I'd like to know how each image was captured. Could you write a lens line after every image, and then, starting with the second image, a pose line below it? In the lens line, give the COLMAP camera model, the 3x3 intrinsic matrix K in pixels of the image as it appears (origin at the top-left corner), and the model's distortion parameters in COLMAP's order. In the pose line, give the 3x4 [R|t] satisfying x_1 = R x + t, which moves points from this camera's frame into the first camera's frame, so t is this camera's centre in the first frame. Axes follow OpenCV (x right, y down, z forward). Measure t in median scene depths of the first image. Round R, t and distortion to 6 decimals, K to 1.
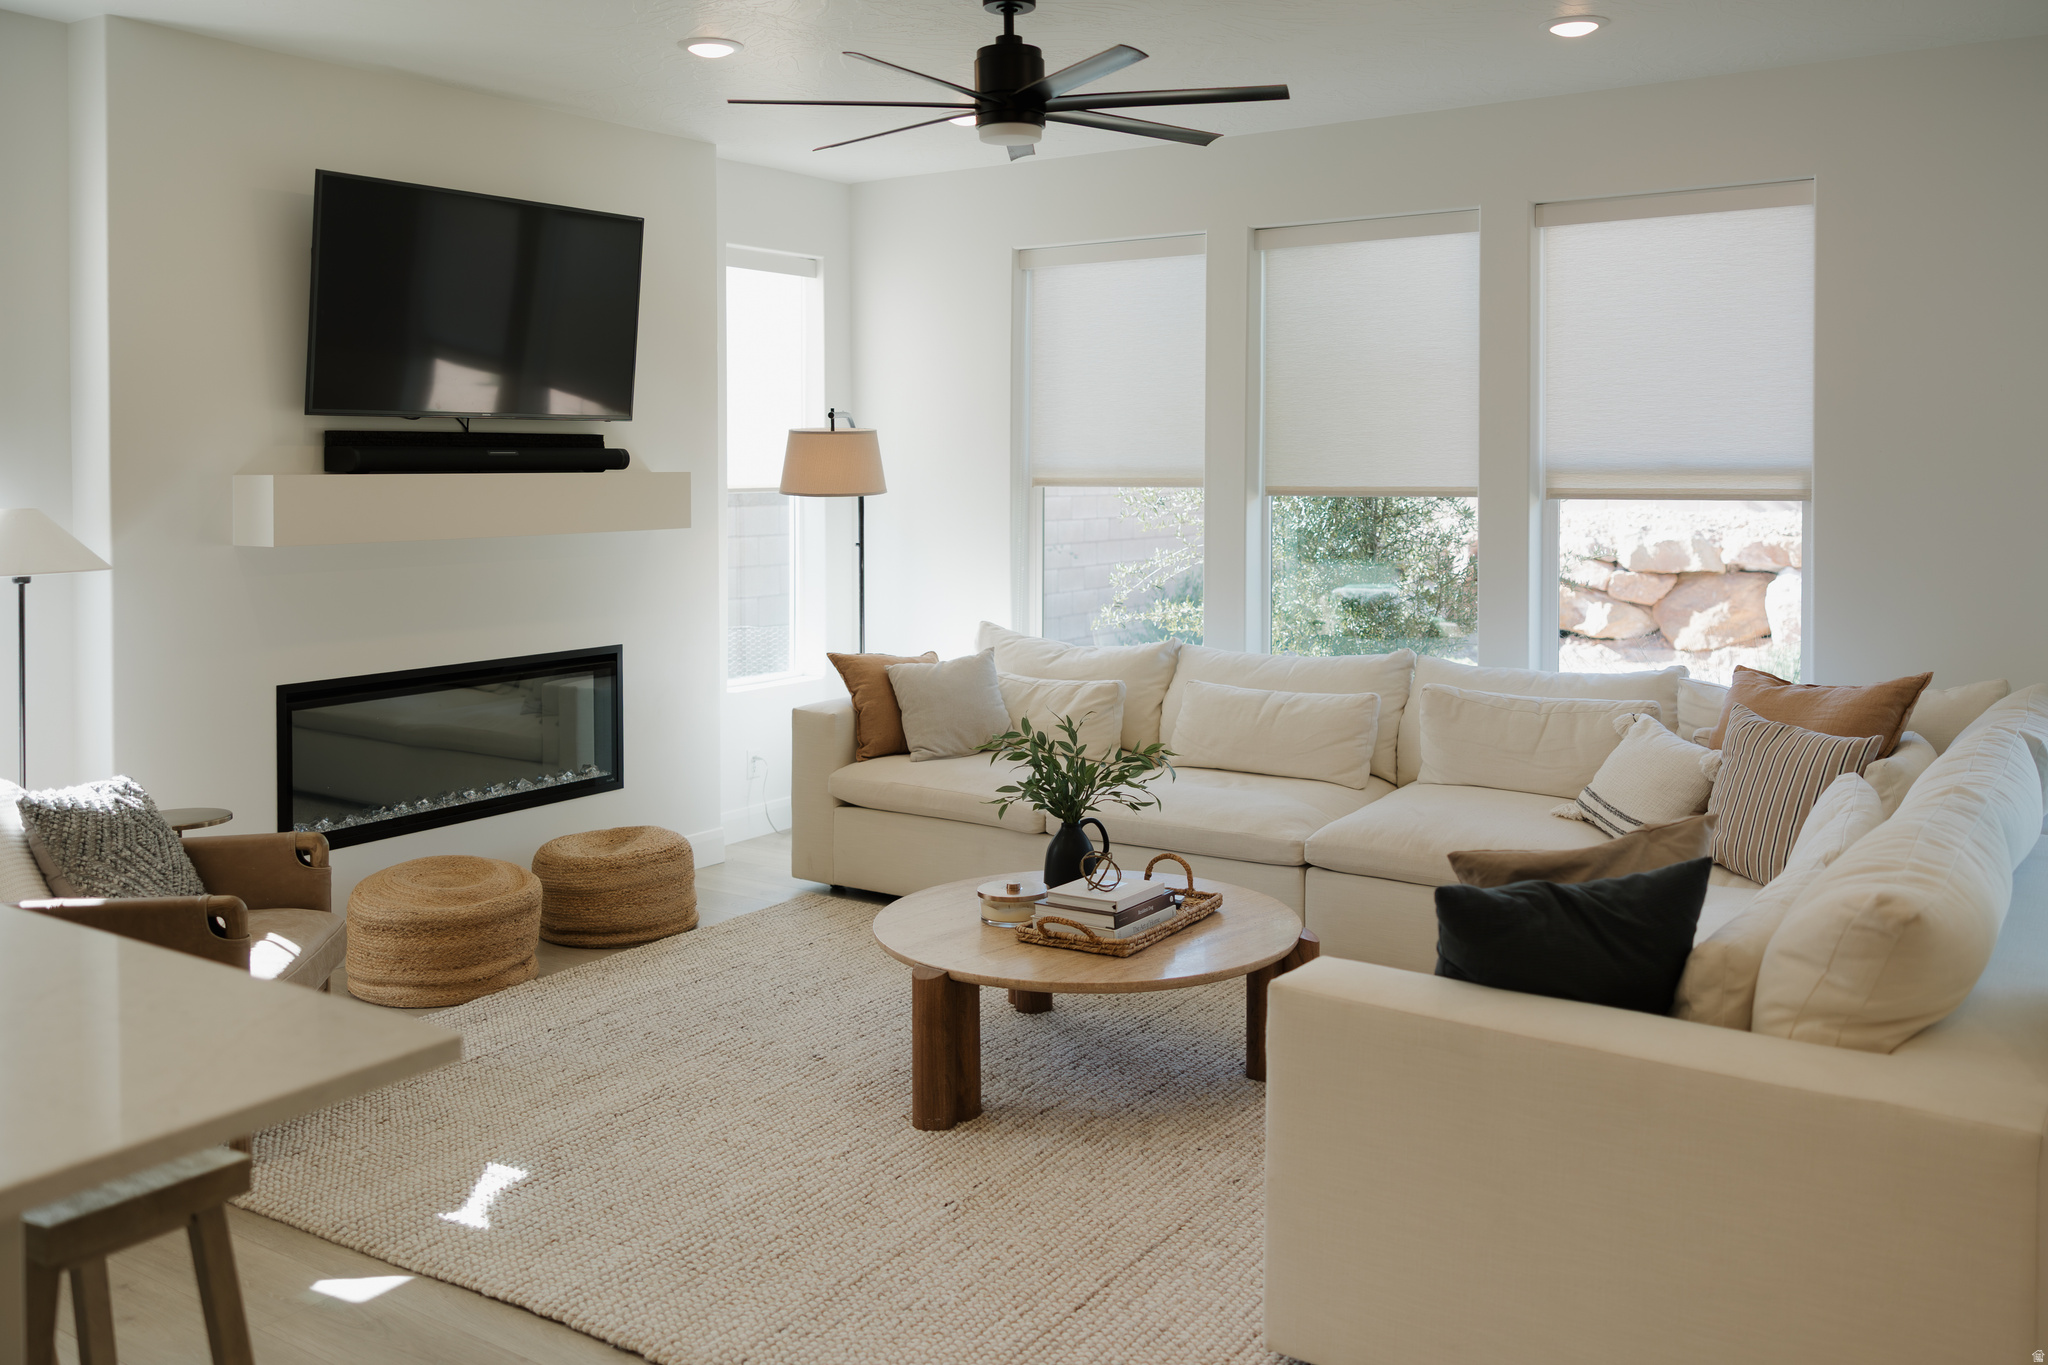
lens RADIAL K [[1667.6, 0, 1024.1], [0, 1667.6, 669.3], [0, 0, 1]] dist [0.003373, 0.002417]
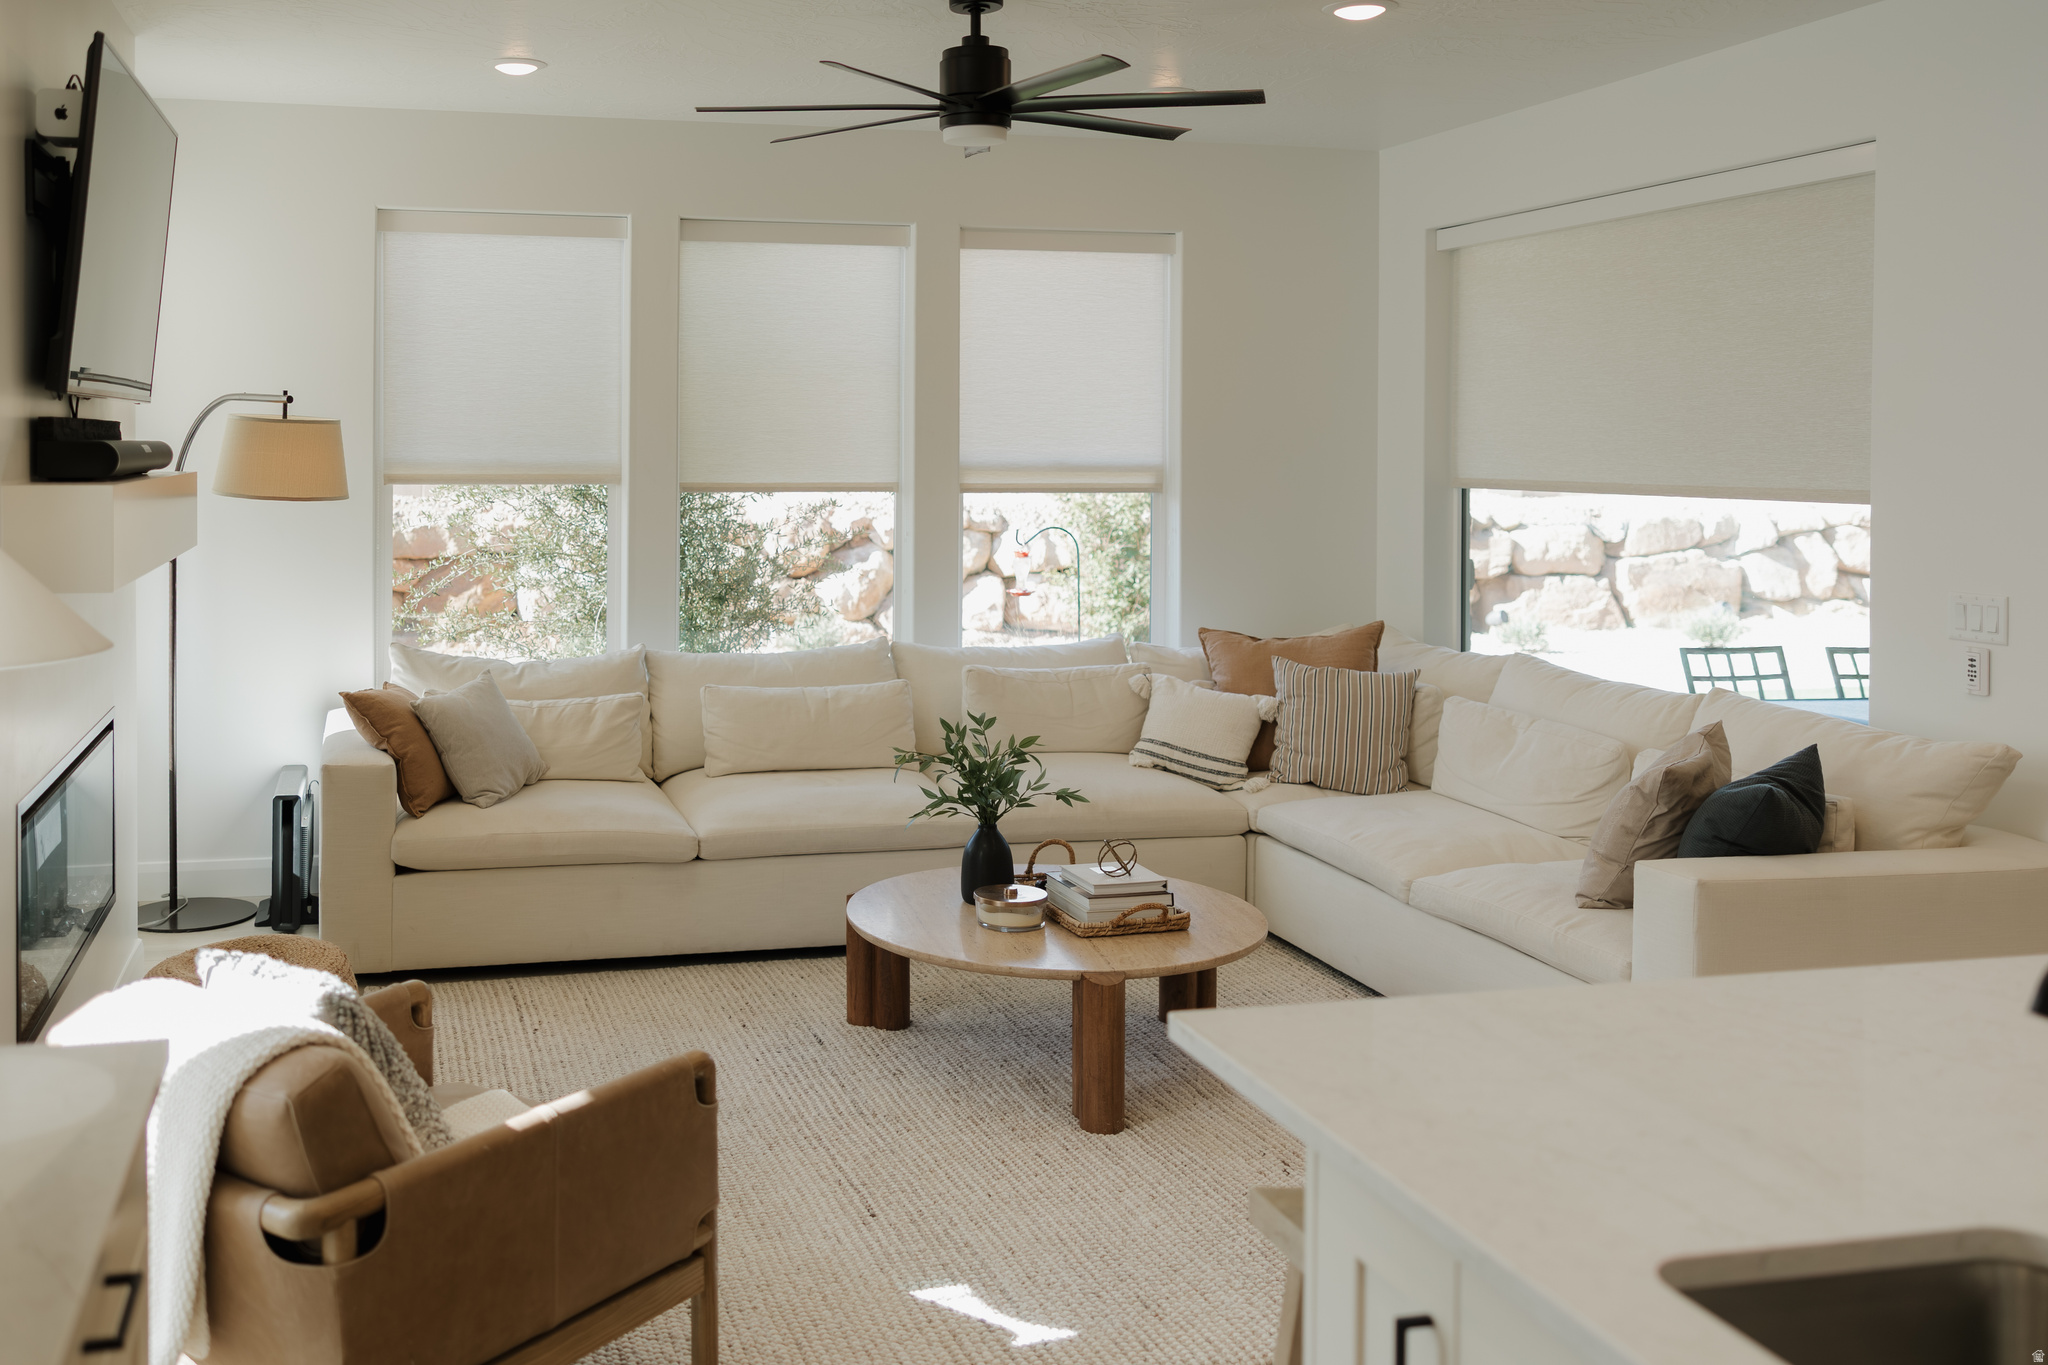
lens RADIAL K [[1672.3, 0, 1024.0], [0, 1672.3, 682.5], [0, 0, 1]] dist [-0.000423, 0.004168]
pose [[0.704563, -0.091350, 0.703737, -0.489762], [0.079354, 0.995602, 0.049789, -0.030900], [-0.705190, 0.020765, 0.708714, 0.196977]]
